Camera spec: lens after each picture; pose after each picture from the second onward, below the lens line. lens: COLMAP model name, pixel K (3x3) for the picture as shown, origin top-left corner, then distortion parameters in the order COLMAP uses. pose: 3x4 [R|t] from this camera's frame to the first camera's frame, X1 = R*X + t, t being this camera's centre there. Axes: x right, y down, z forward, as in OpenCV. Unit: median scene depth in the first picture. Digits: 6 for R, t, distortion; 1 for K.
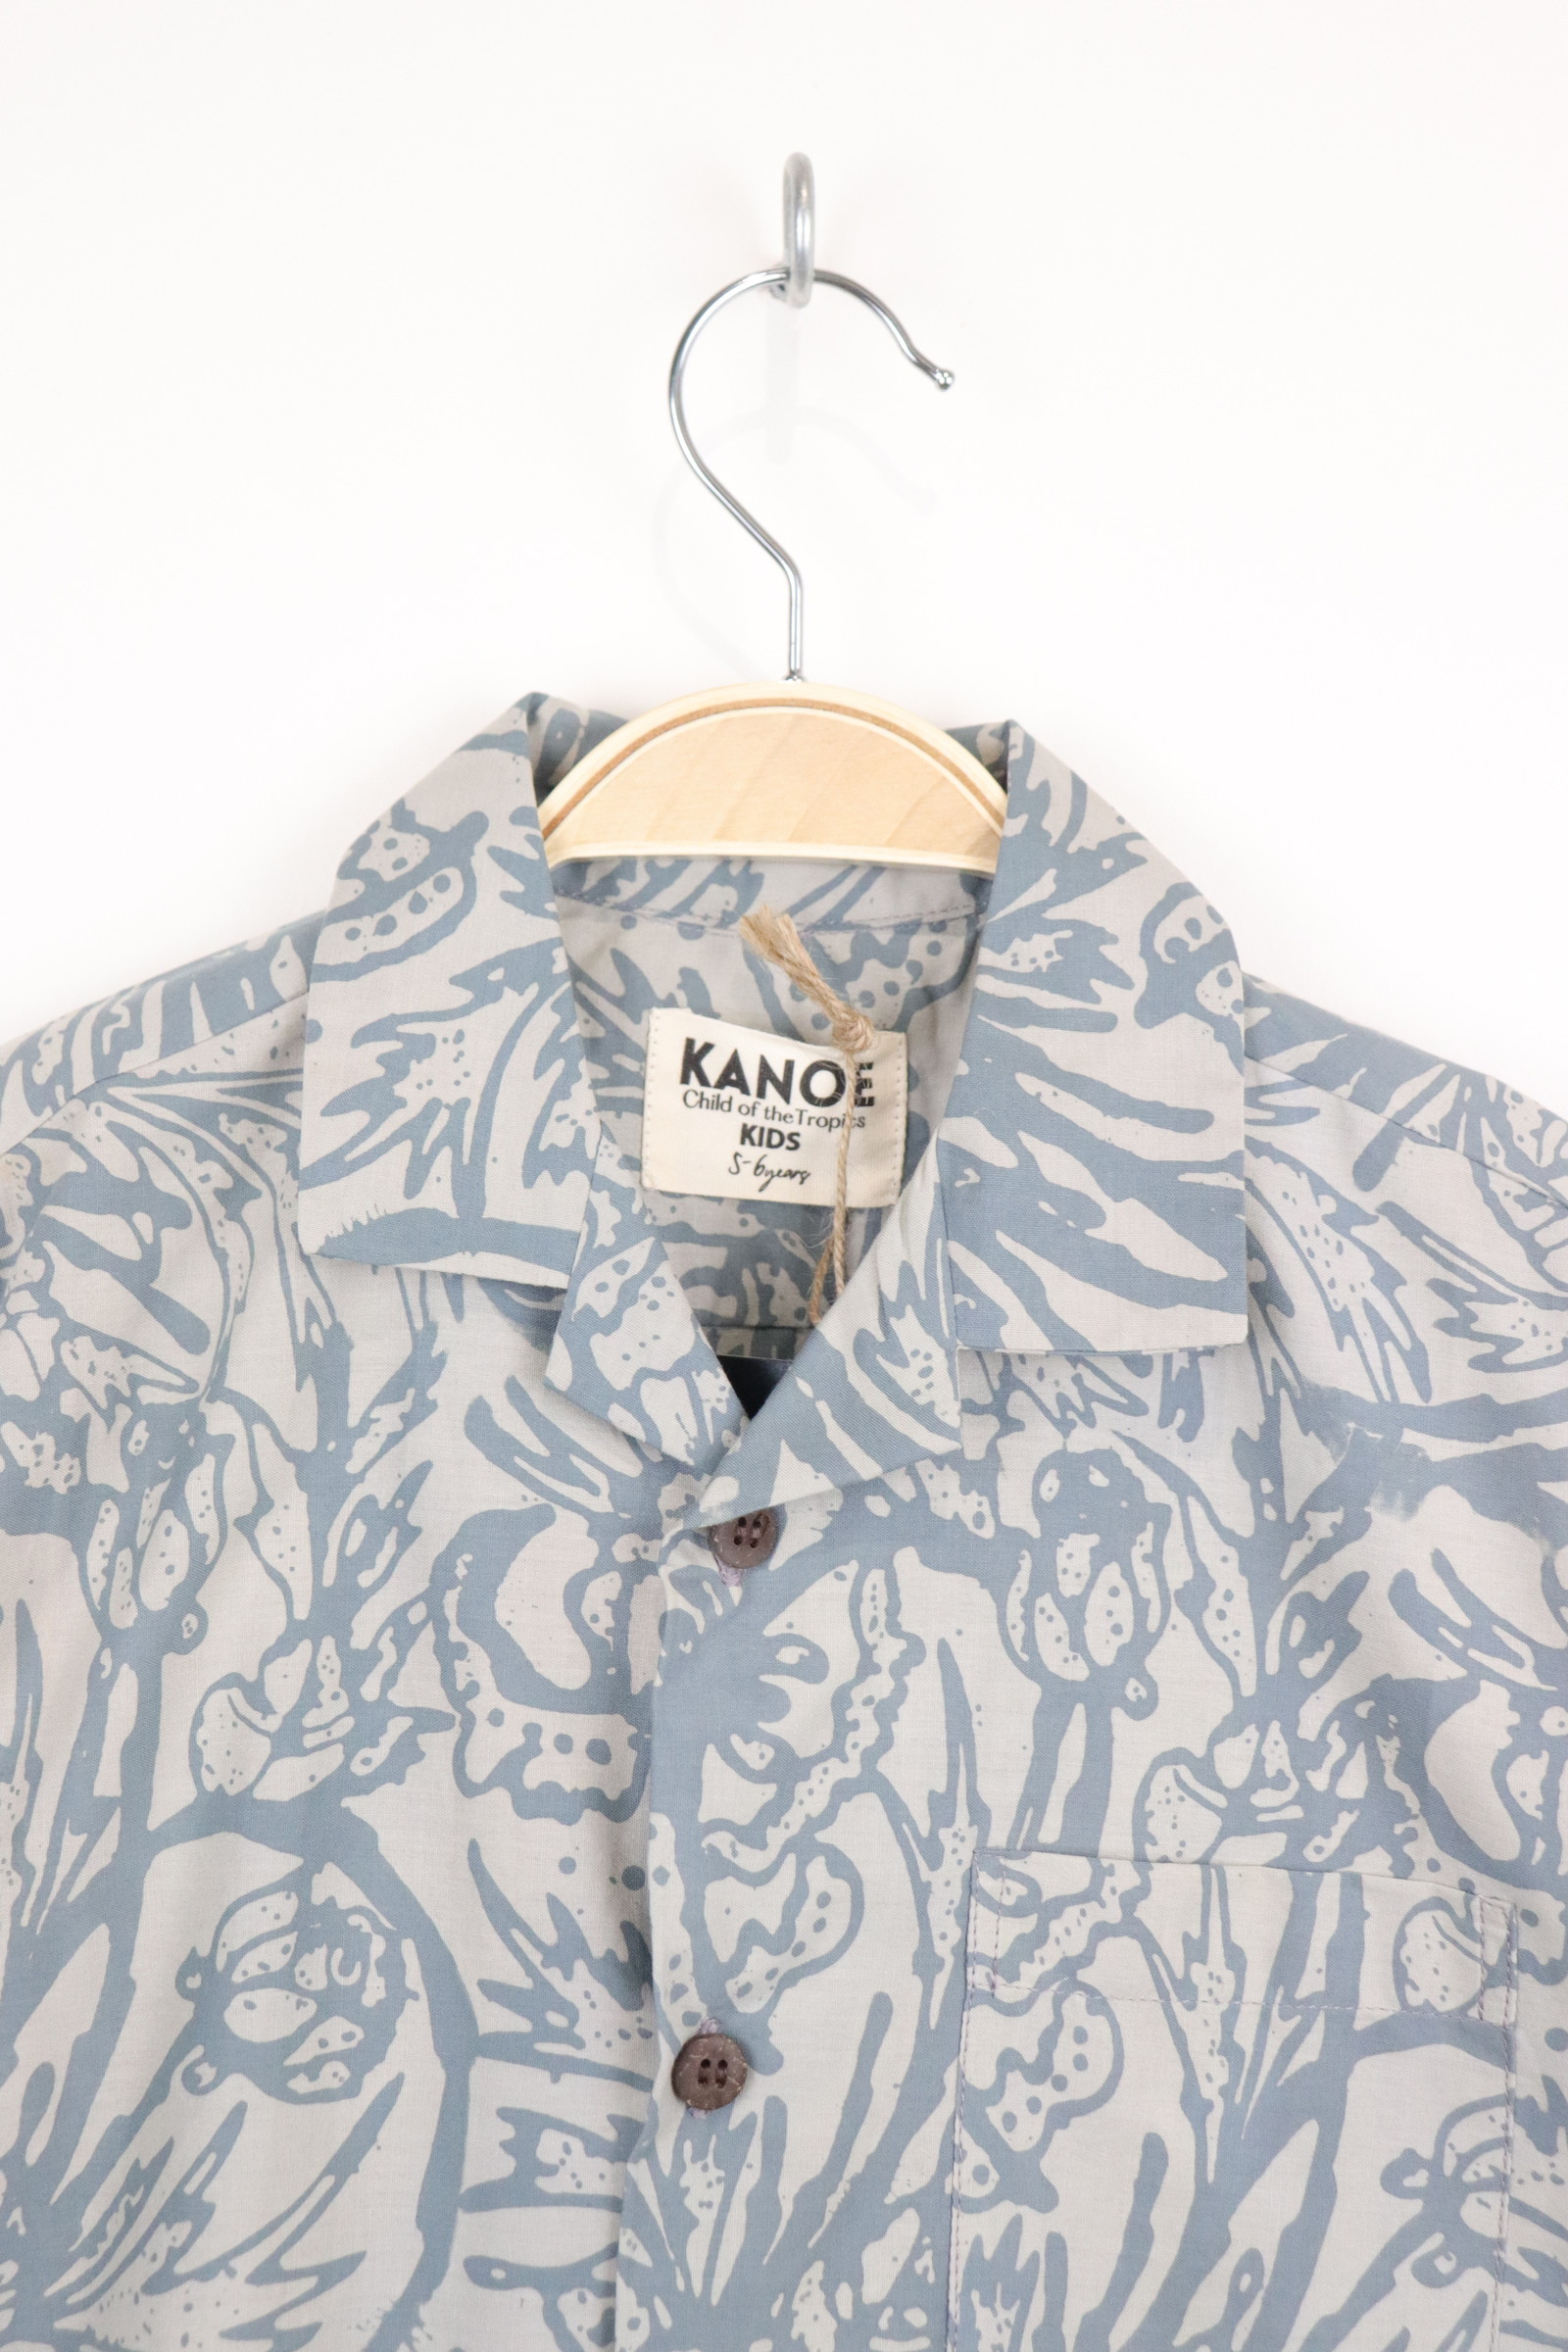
lens RADIAL K [[3323.3, 0, 798.9], [0, 3323.3, 1175.9], [0, 0, 1]] dist [-0.049089, 0.371947]
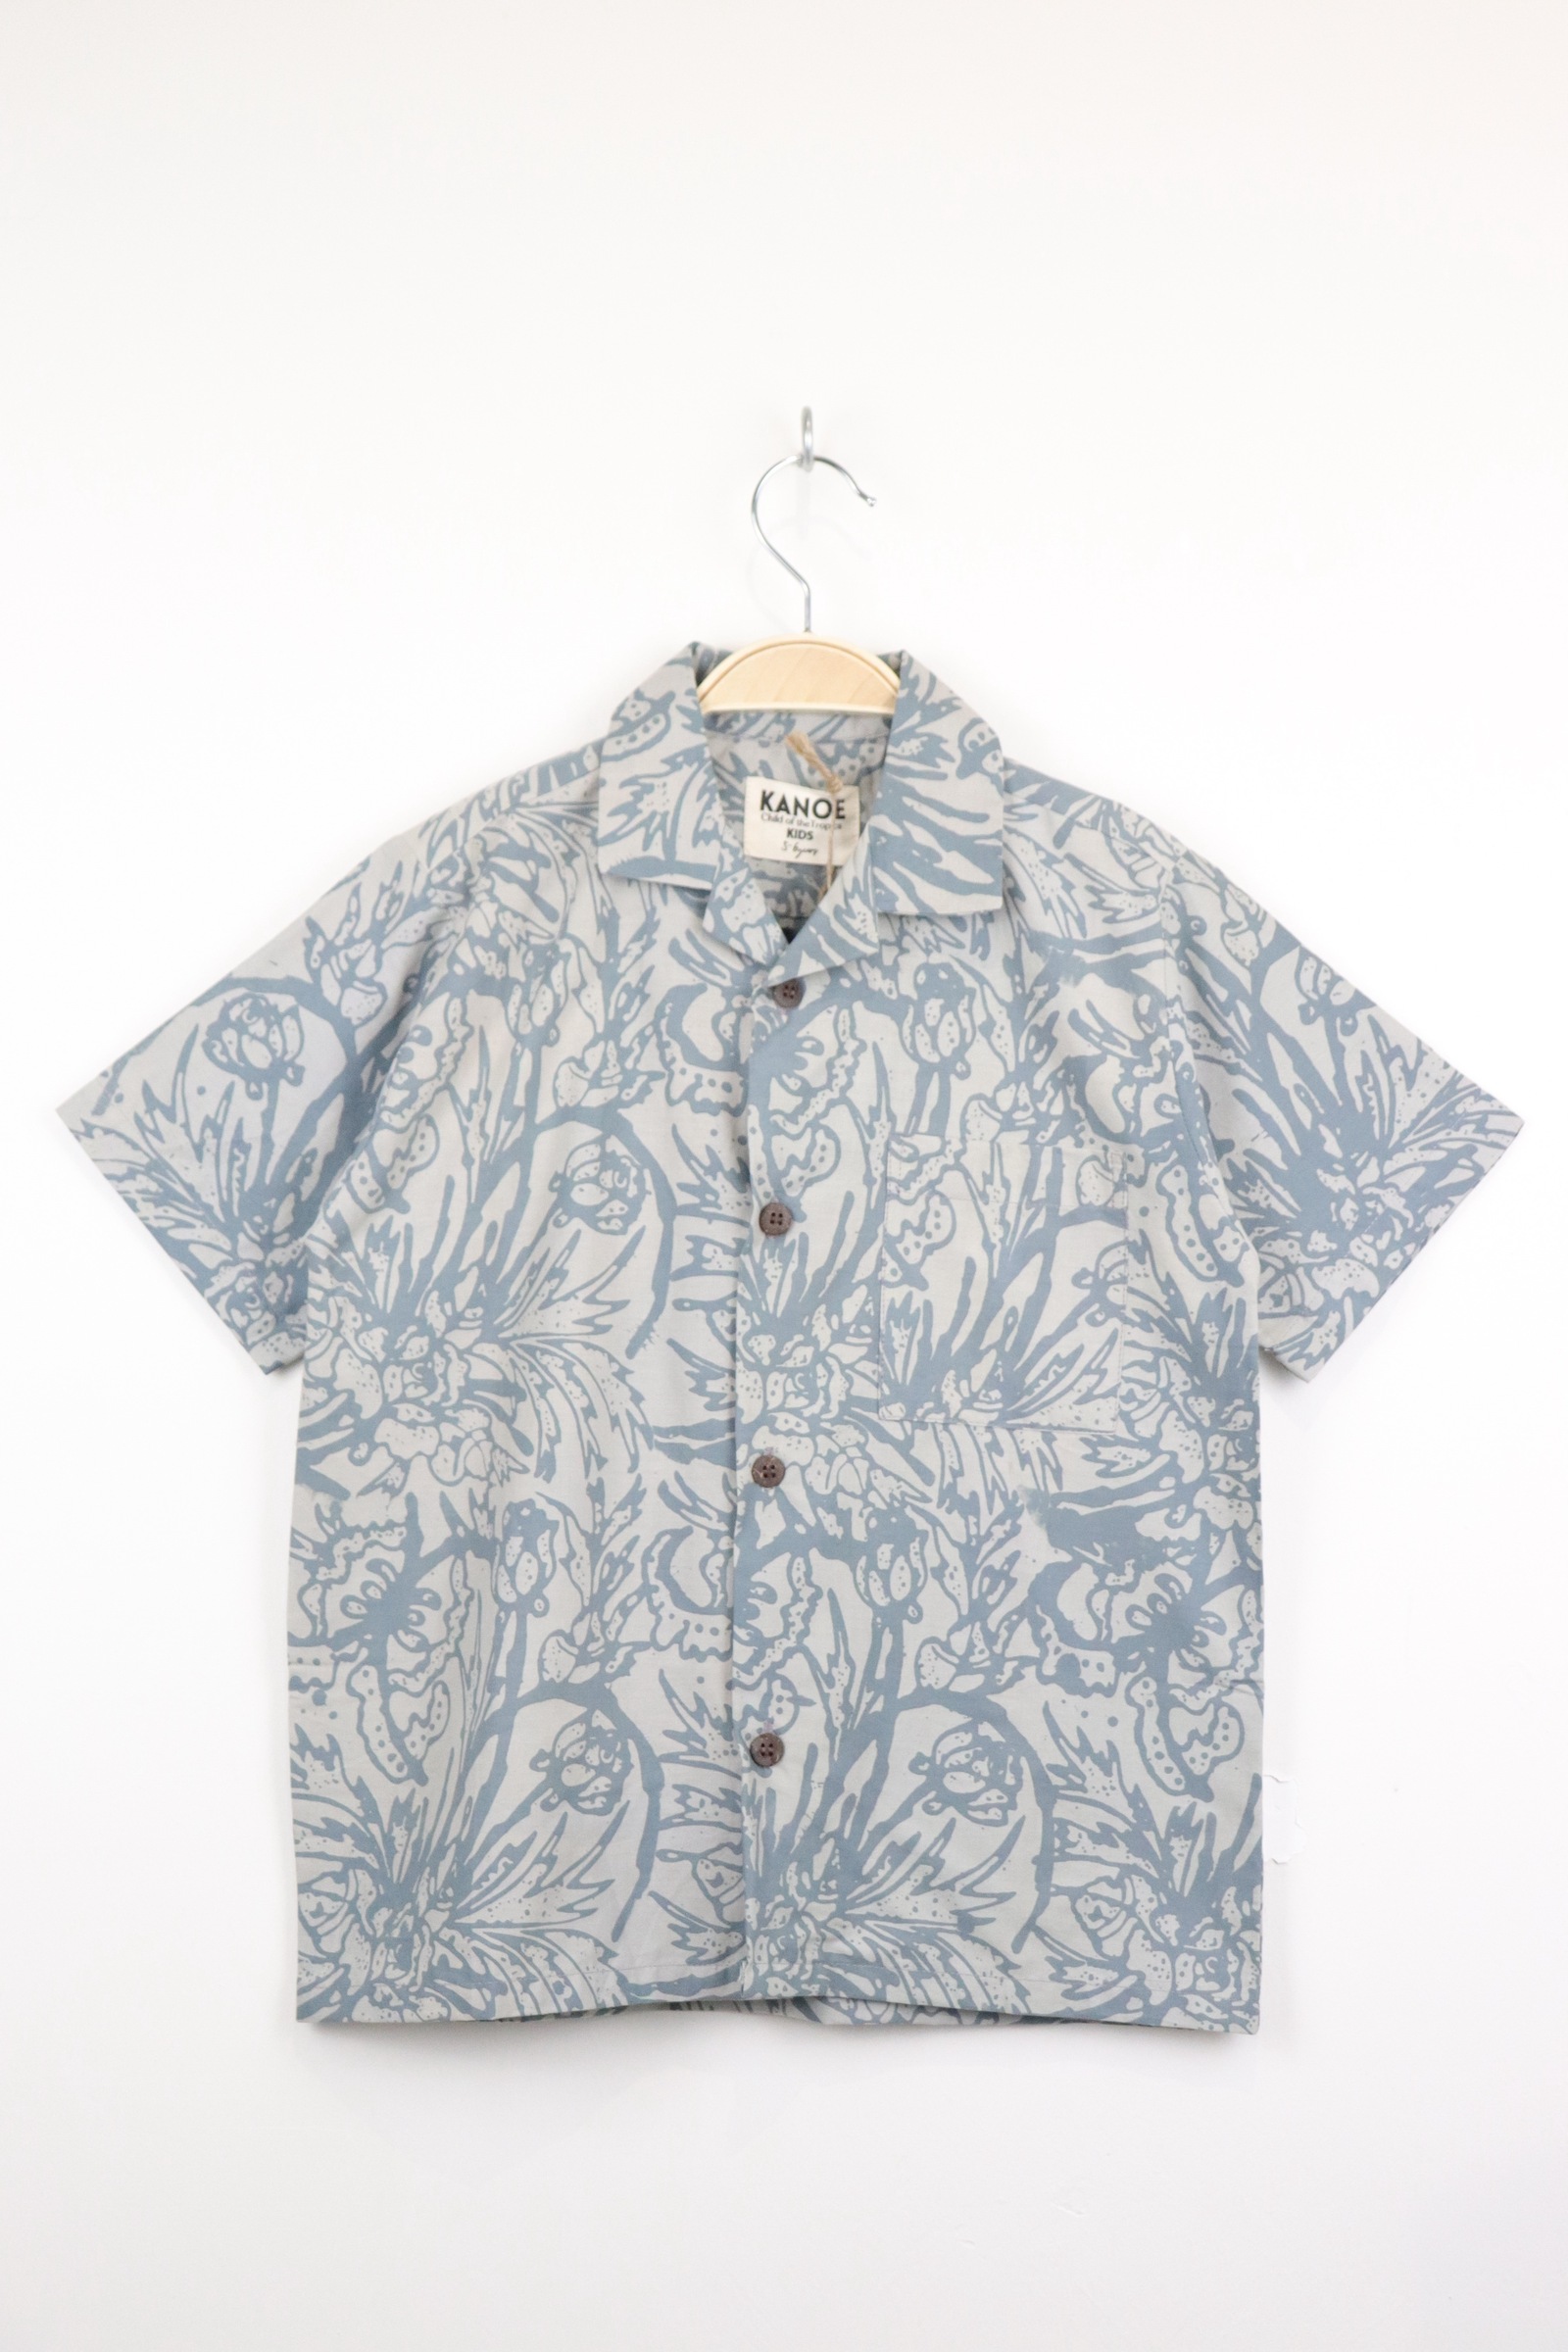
lens RADIAL K [[3323.3, 0, 798.9], [0, 3323.3, 1175.9], [0, 0, 1]] dist [-0.049089, 0.371947]
pose [[0.998737, -0.013257, -0.048464, 0.101740], [0.011819, 0.999485, -0.029833, 0.302257], [0.048835, 0.029222, 0.998379, -1.317546]]
